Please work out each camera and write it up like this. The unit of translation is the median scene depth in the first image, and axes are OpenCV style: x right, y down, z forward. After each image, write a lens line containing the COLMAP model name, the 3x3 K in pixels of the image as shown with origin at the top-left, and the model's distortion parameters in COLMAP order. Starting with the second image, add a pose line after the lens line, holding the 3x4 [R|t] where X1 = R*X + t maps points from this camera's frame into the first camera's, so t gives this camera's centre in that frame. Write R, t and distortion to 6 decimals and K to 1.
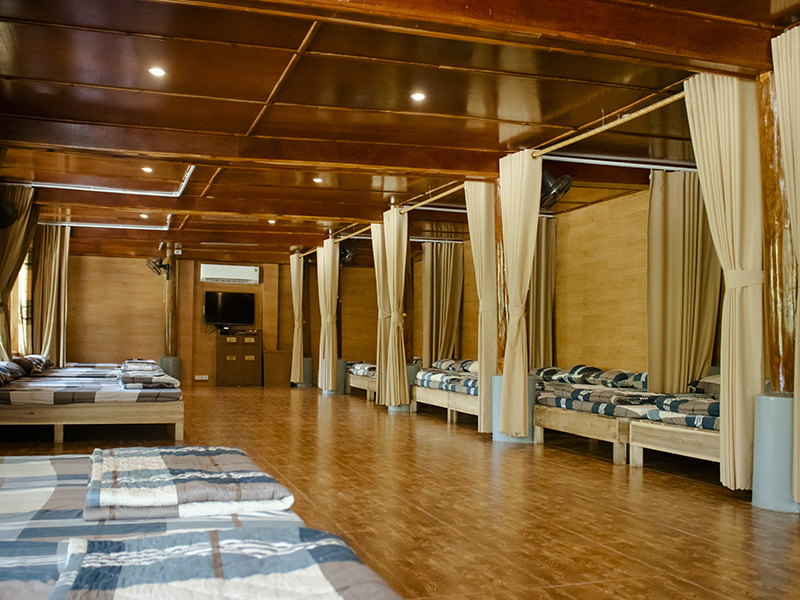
lens RADIAL K [[822.9, 0, 400.6], [0, 822.9, 300.0], [0, 0, 1]] dist [0.000346, 0.000000]
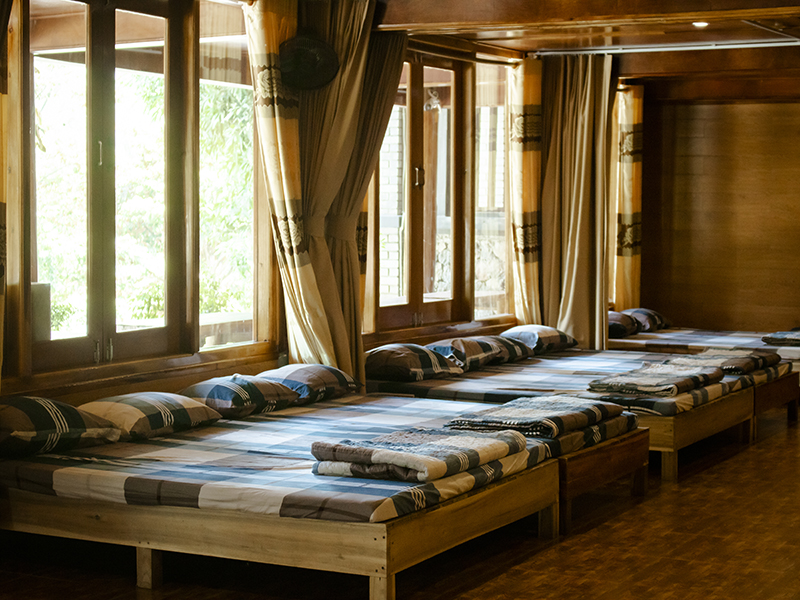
lens RADIAL K [[1586.1, 0, 399.9], [0, 1586.1, 299.3], [0, 0, 1]] dist [-0.040958, 0.000000]
pose [[0.722212, 0.033220, -0.690873, 0.154603], [0.031882, 0.996185, 0.081228, -0.028147], [0.690936, -0.080690, 0.718398, 0.257314]]
